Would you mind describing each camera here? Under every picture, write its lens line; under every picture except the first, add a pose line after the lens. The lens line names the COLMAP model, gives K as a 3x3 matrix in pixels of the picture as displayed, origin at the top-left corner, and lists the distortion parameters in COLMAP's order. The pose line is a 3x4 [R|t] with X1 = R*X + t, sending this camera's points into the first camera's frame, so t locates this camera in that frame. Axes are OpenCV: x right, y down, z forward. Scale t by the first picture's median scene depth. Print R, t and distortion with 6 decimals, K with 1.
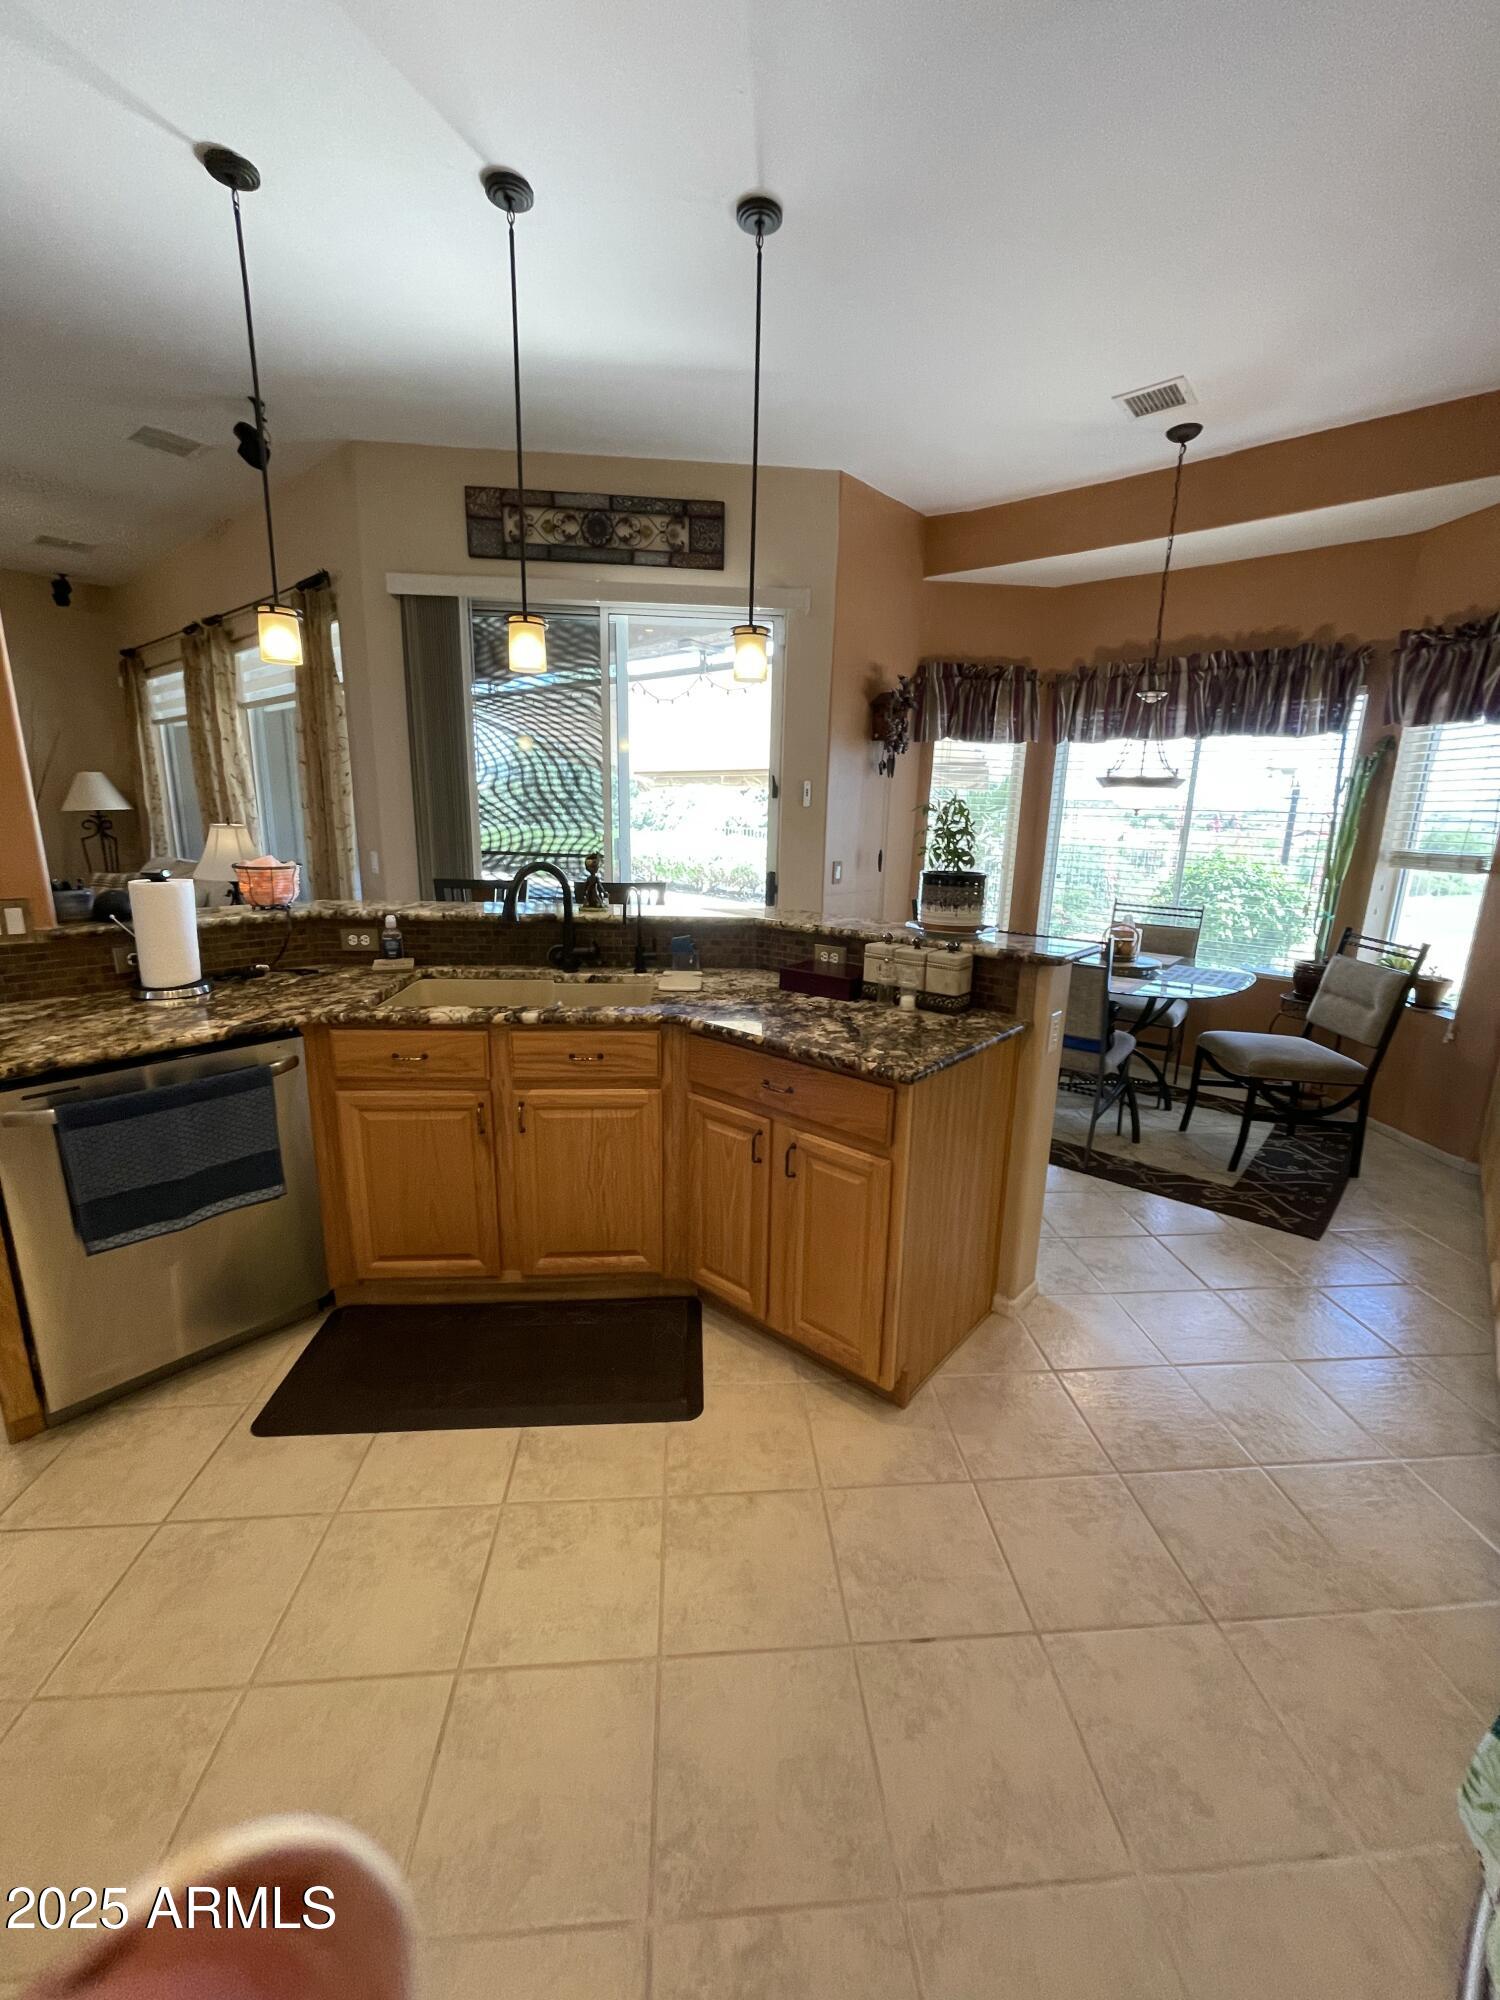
lens RADIAL K [[811.5, 0, 756.0], [0, 811.5, 1001.3], [0, 0, 1]] dist [-0.022880, 0.015145]
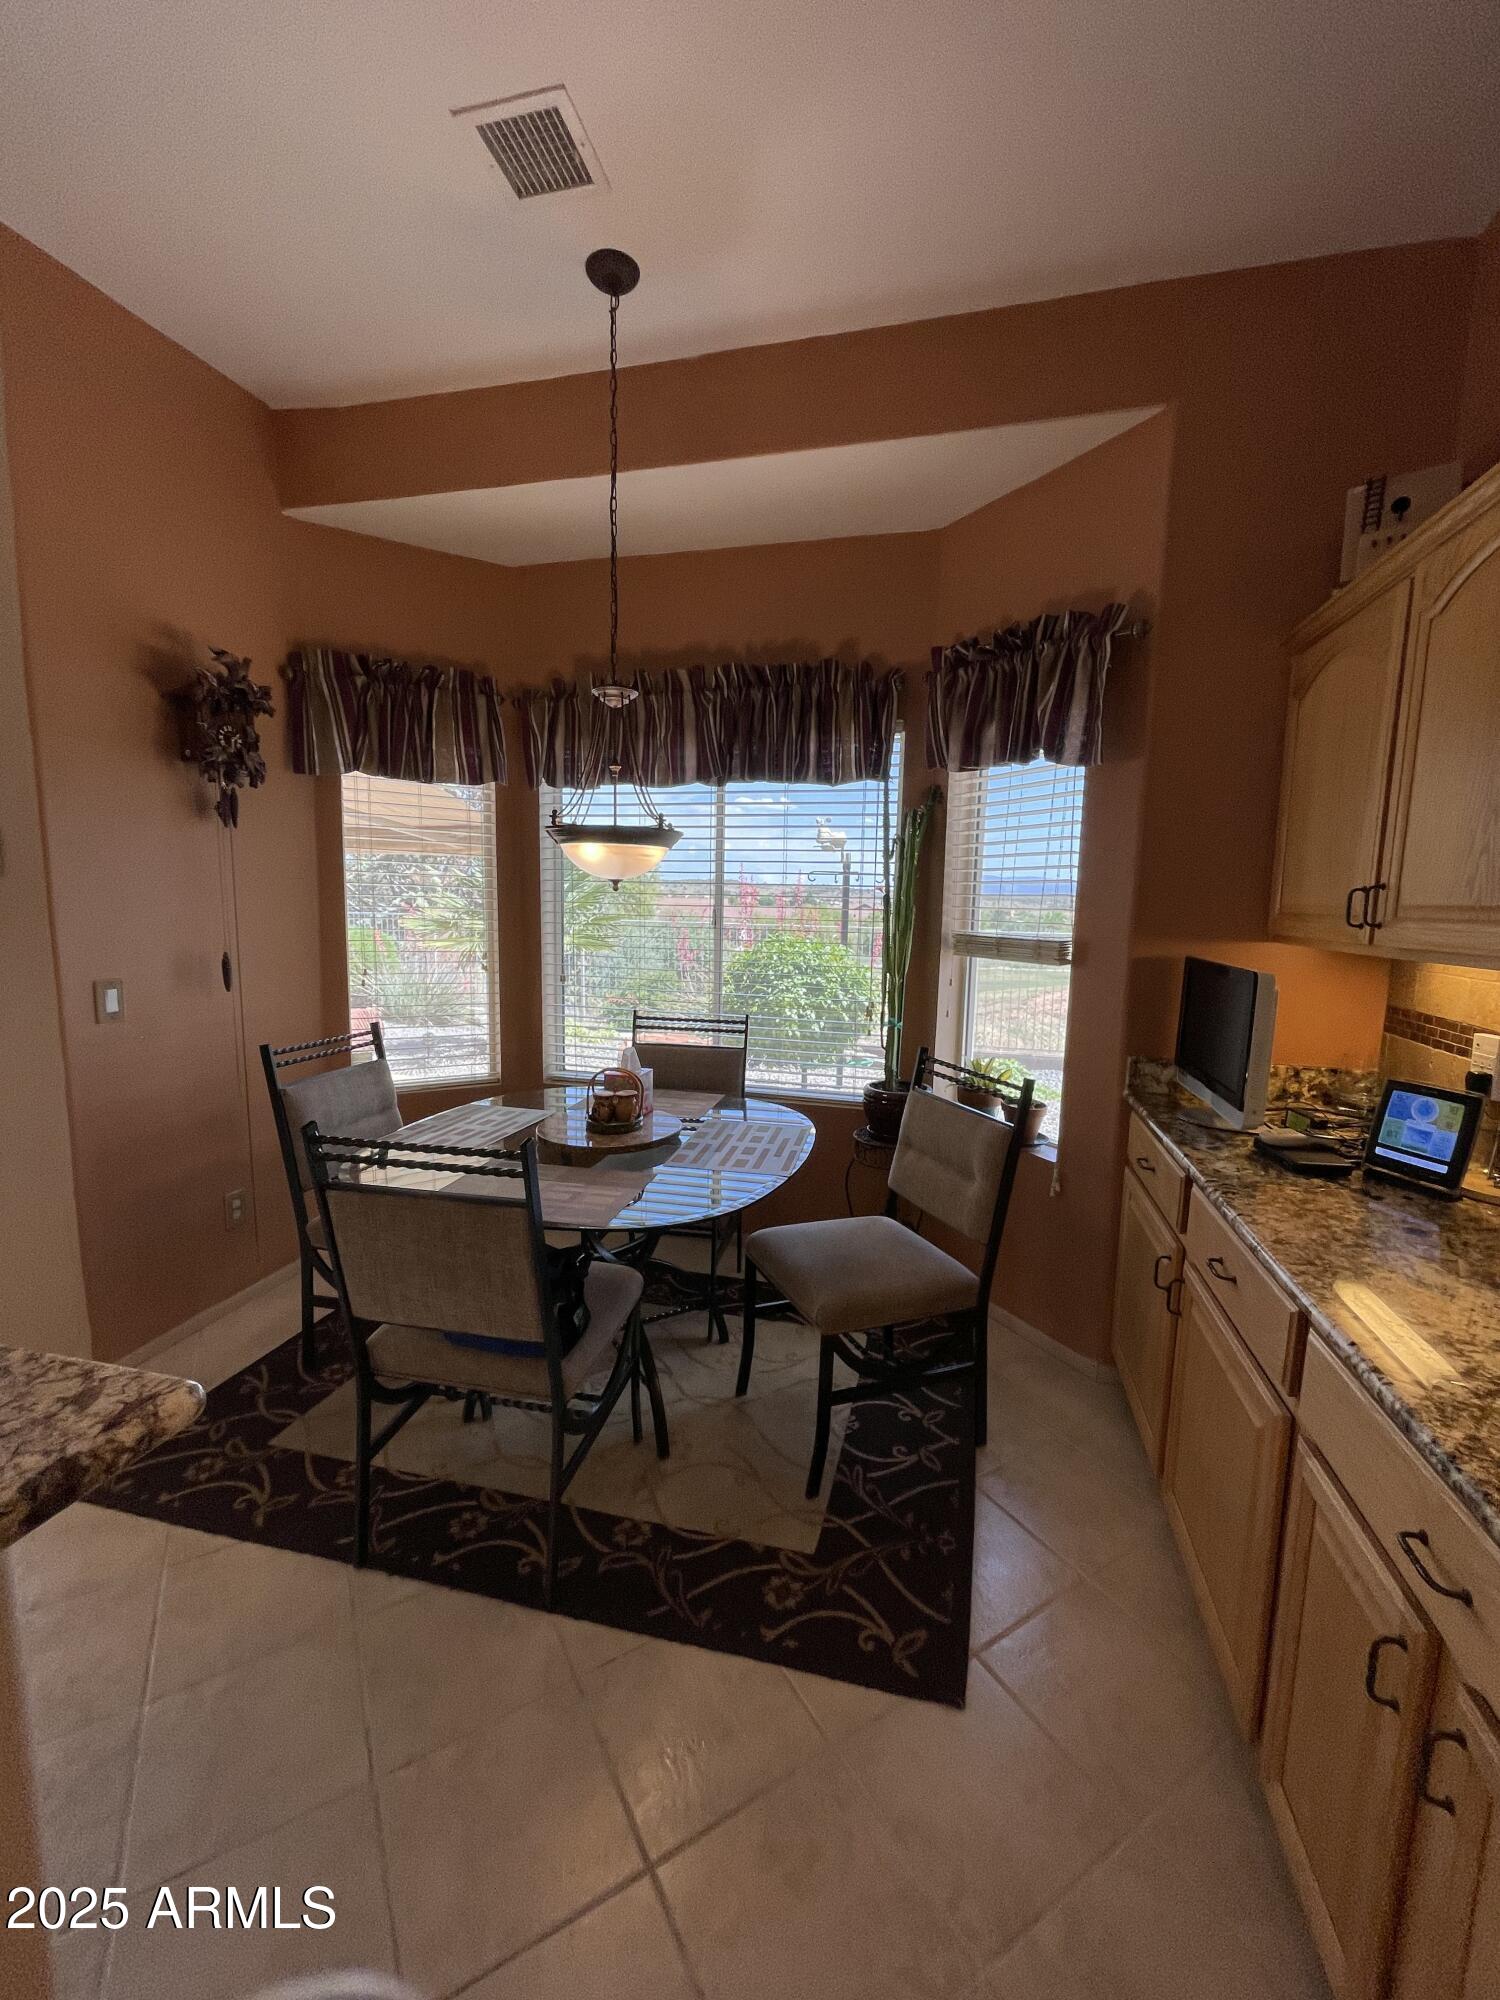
lens RADIAL K [[802.8, 0, 758.9], [0, 802.8, 1000.9], [0, 0, 1]] dist [-0.001600, -0.000282]
pose [[0.895623, -0.064014, 0.440183, 0.274821], [0.105401, 0.991949, -0.070200, -0.086843], [-0.432146, 0.109268, 0.895160, 0.391847]]
